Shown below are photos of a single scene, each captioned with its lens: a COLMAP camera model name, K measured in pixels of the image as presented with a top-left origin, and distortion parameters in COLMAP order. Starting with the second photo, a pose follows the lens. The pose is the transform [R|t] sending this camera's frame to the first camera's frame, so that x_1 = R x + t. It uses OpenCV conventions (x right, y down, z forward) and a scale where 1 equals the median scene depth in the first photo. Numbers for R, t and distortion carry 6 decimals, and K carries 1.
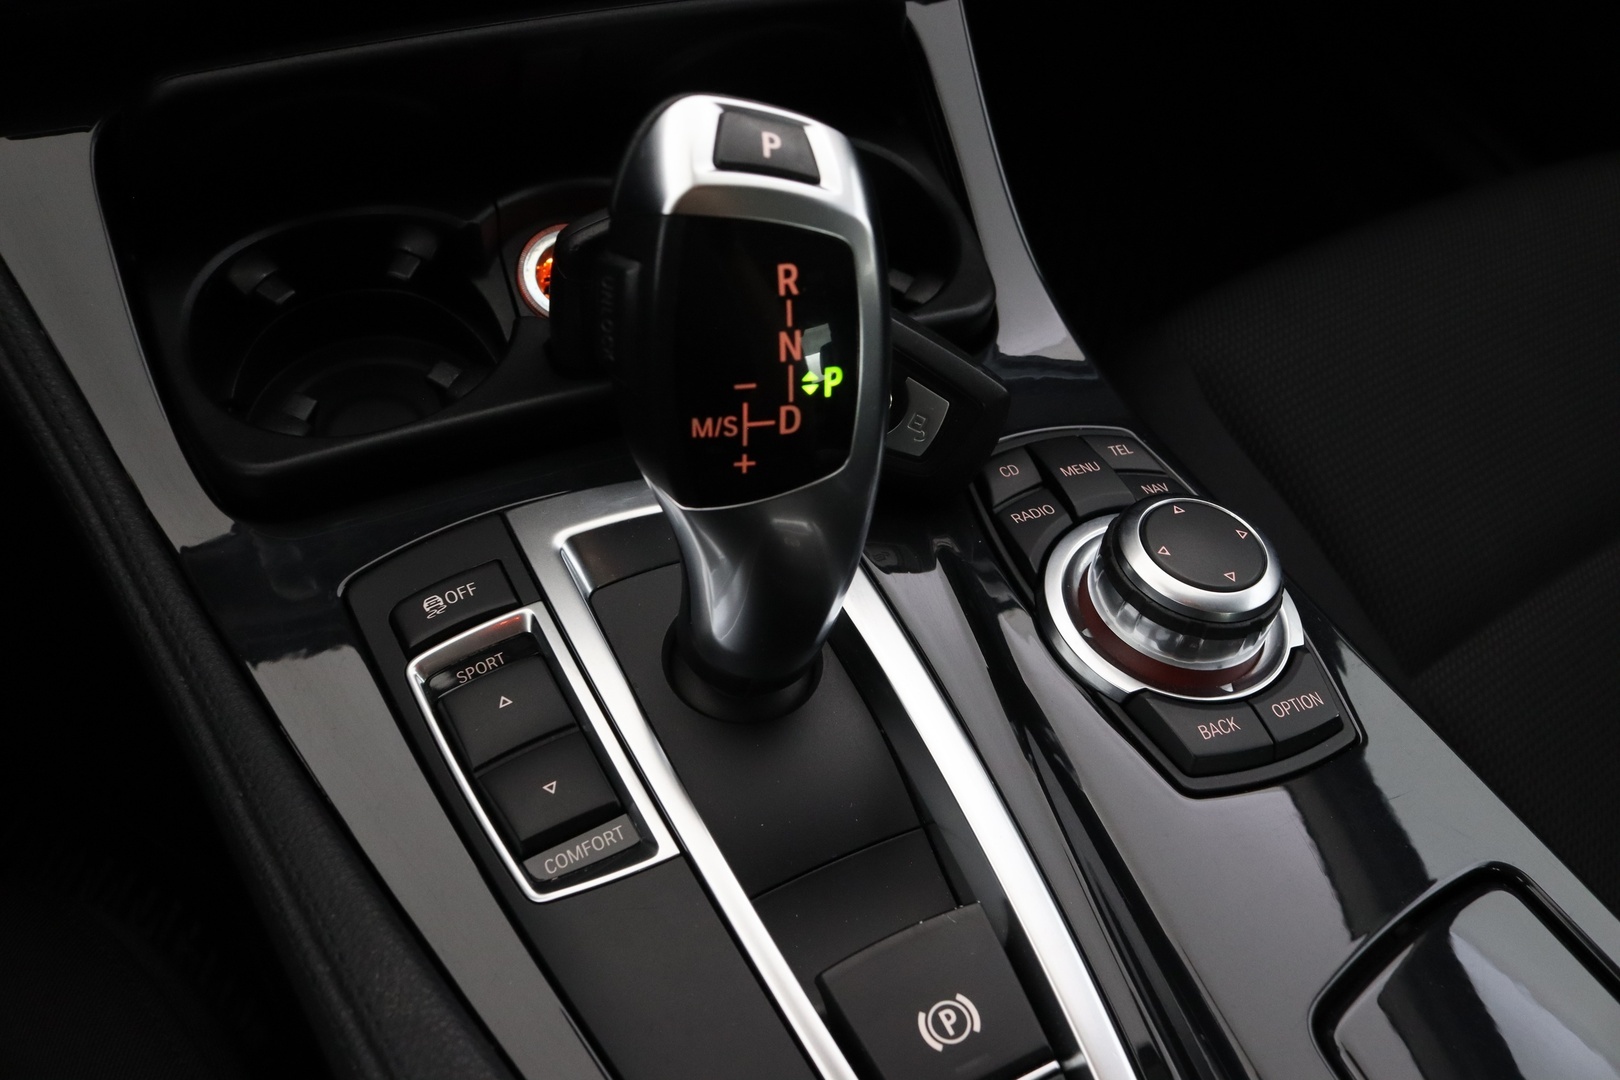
lens RADIAL K [[1332.5, 0, 808.6], [0, 1332.5, 570.3], [0, 0, 1]] dist [-0.168154, 0.143069]
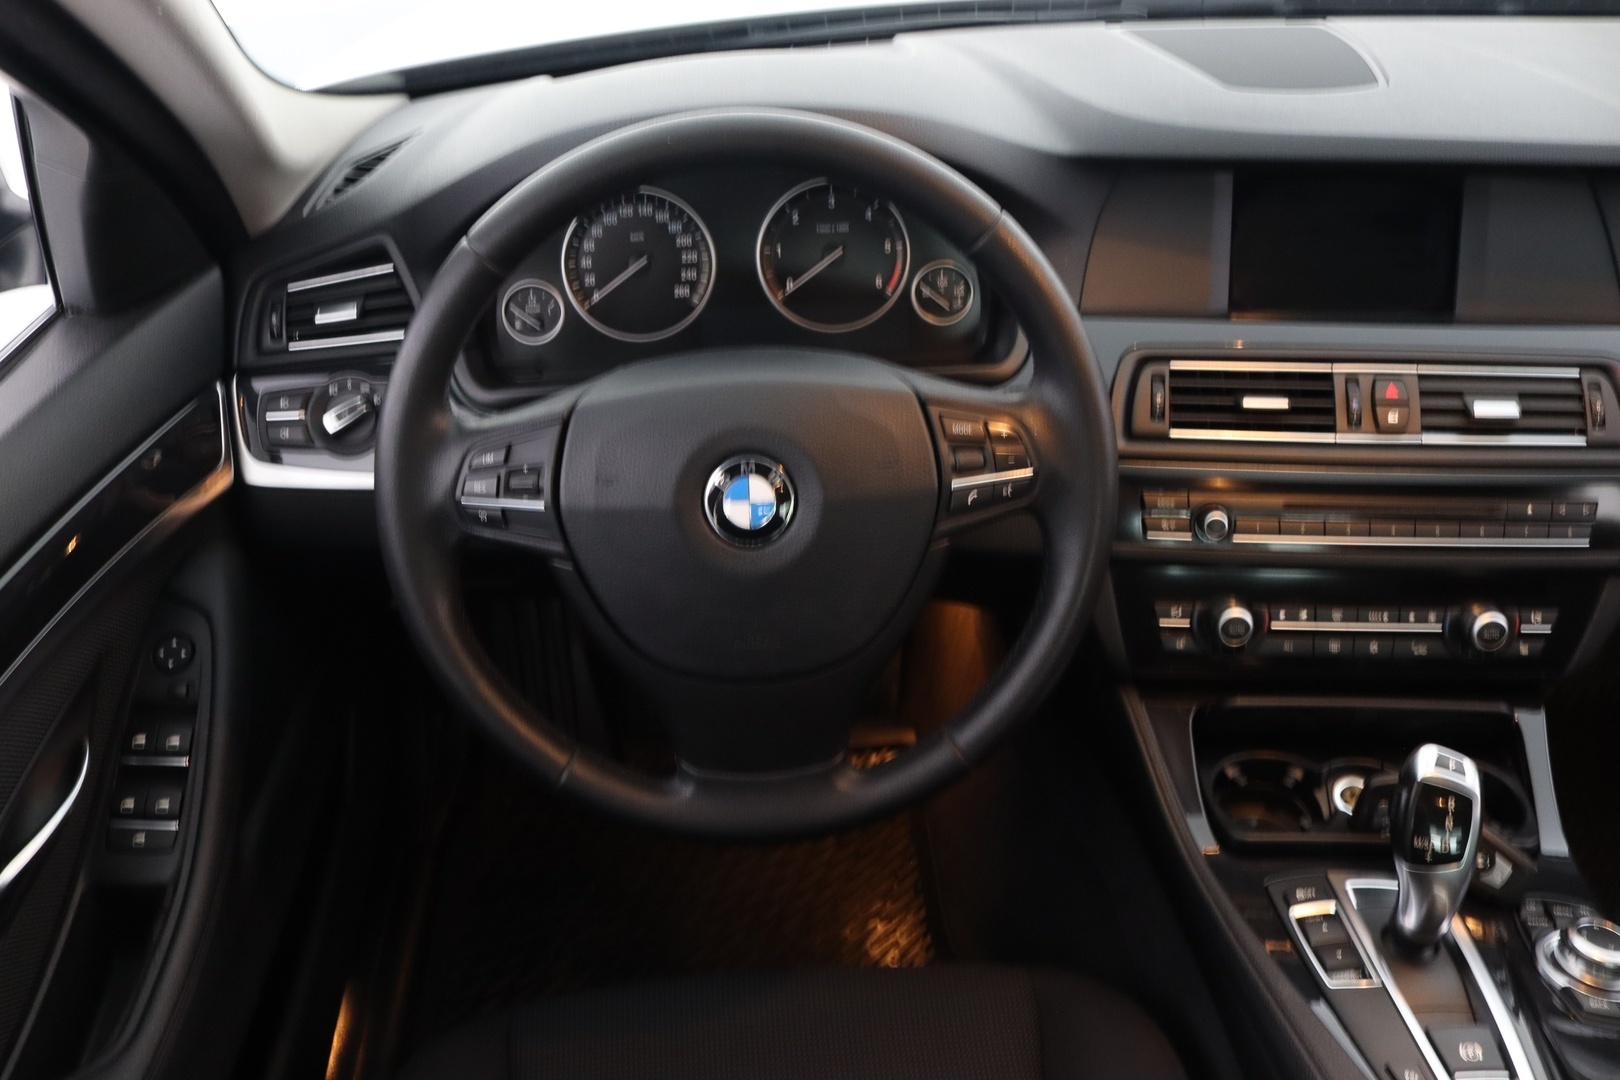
lens RADIAL K [[1332.5, 0, 808.6], [0, 1332.5, 570.3], [0, 0, 1]] dist [-0.168154, 0.143069]
pose [[0.873174, 0.128880, -0.470061, 0.011812], [-0.305453, 0.896227, -0.321676, 0.590157], [0.379823, 0.424461, 0.821929, -1.899891]]
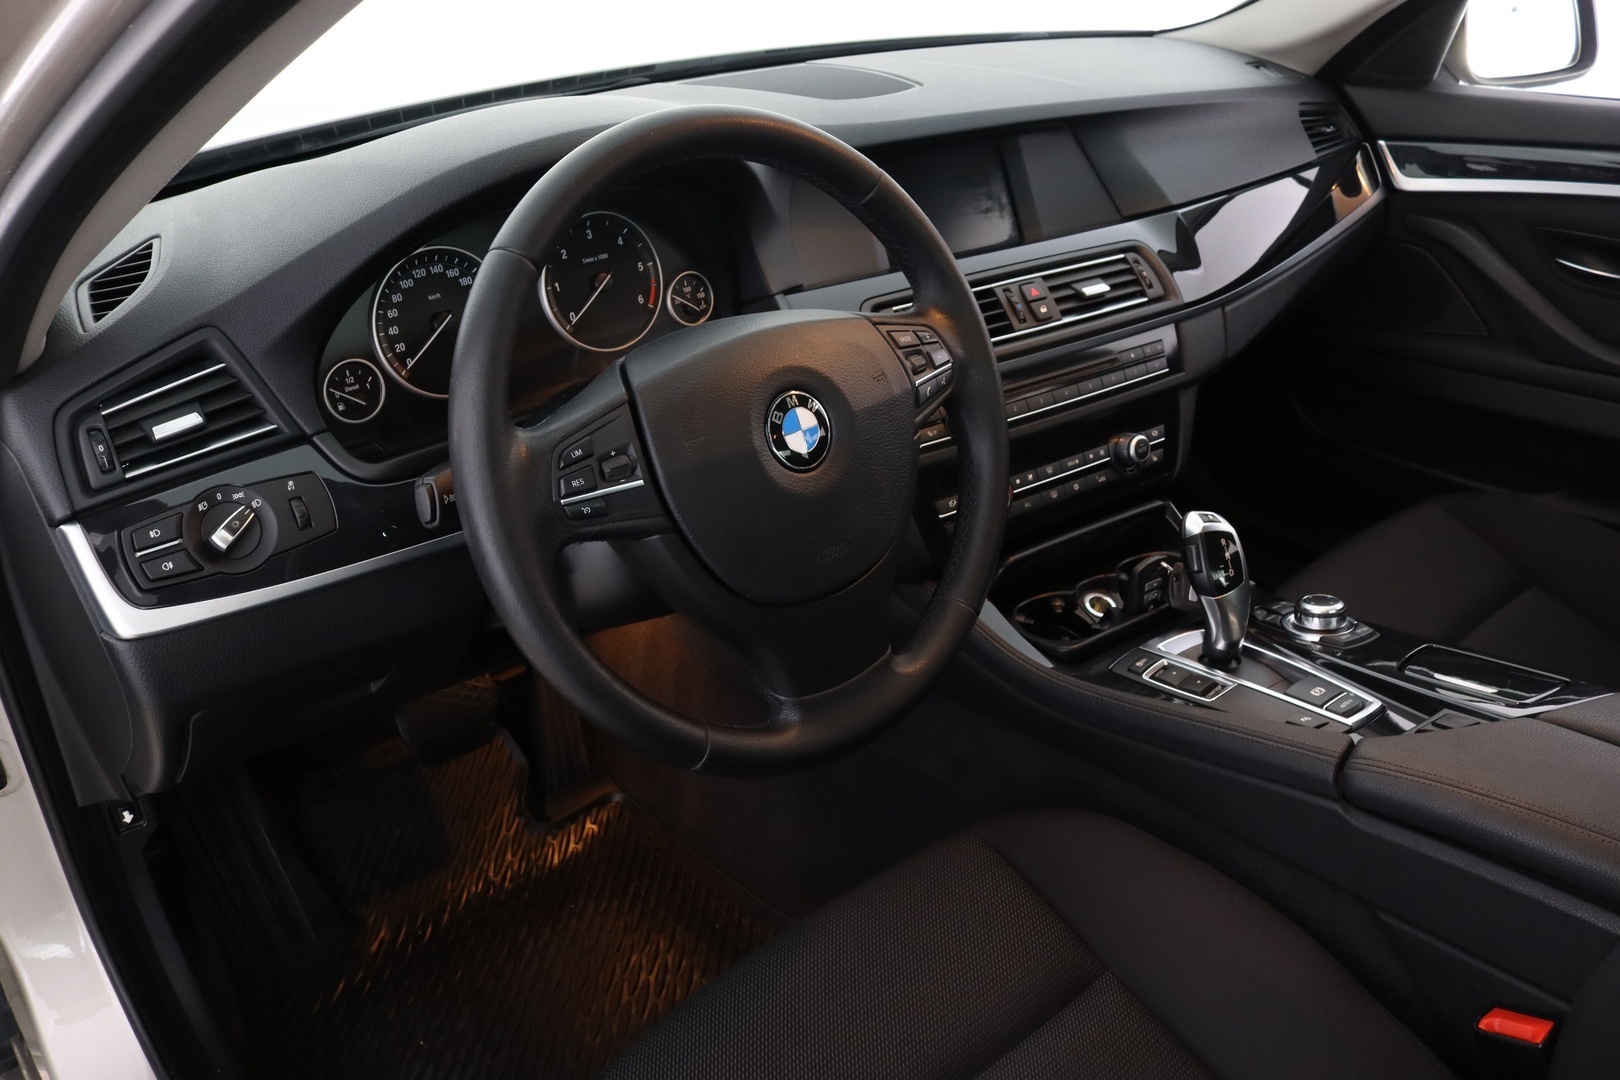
lens RADIAL K [[1332.5, 0, 808.6], [0, 1332.5, 570.3], [0, 0, 1]] dist [-0.168154, 0.143069]
pose [[0.968984, -0.227473, 0.096575, -1.399703], [0.246462, 0.860930, -0.445035, 1.152134], [0.018089, 0.455033, 0.890291, -2.283745]]
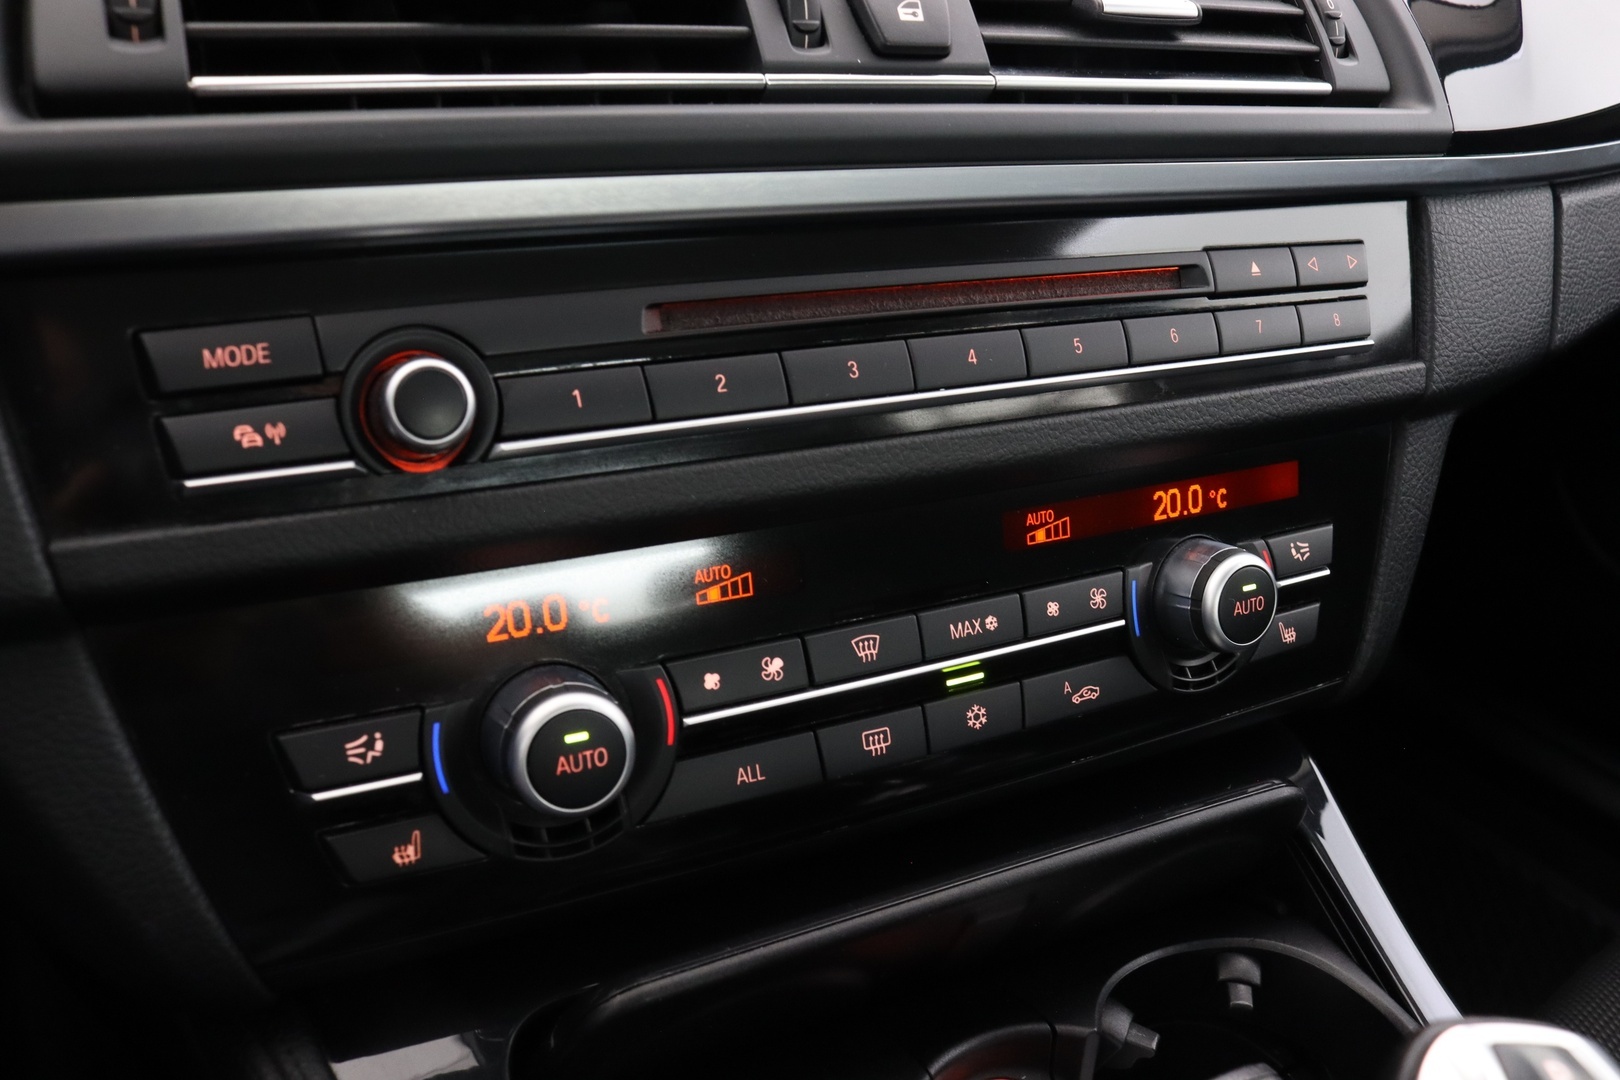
lens RADIAL K [[1332.5, 0, 808.6], [0, 1332.5, 570.3], [0, 0, 1]] dist [-0.168154, 0.143069]
pose [[0.995478, -0.092511, 0.021550, -0.364850], [0.091414, 0.871400, -0.481981, -0.186521], [0.025810, 0.481771, 0.875917, 0.075991]]
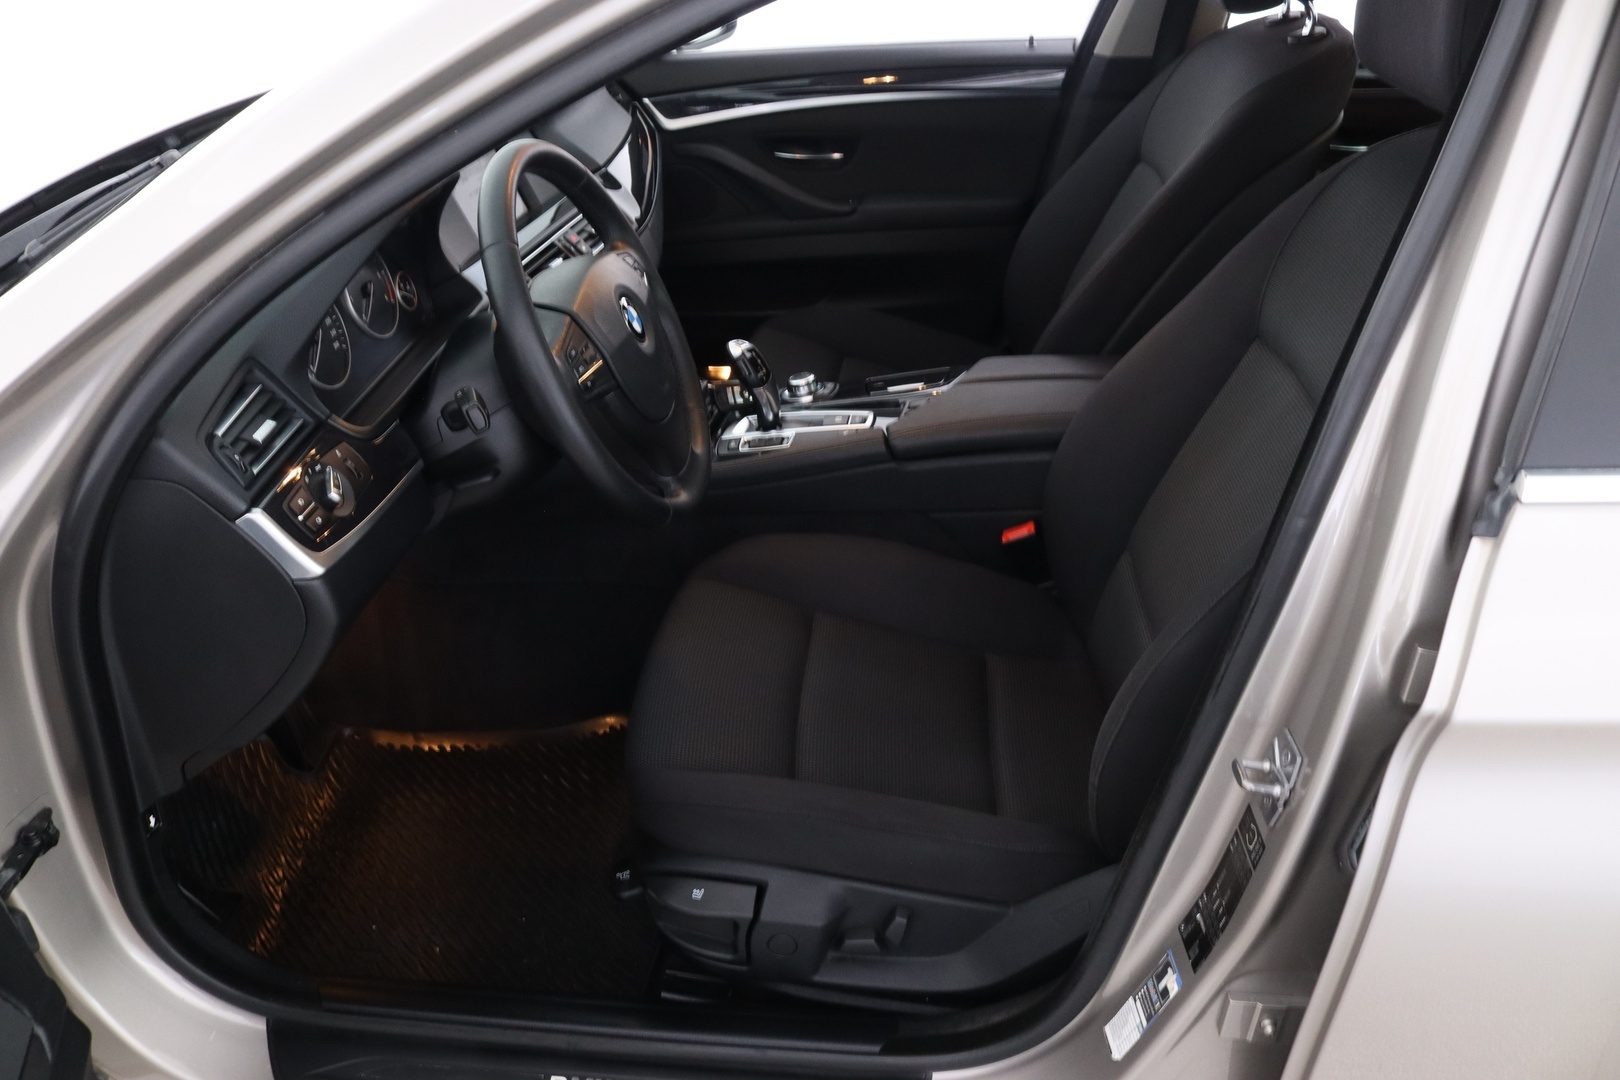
lens RADIAL K [[1332.5, 0, 808.6], [0, 1332.5, 570.3], [0, 0, 1]] dist [-0.168154, 0.143069]
pose [[0.569874, -0.545227, 0.614793, -3.775199], [0.740162, 0.665566, -0.095828, 1.136315], [-0.356937, 0.509656, 0.782845, -3.219914]]
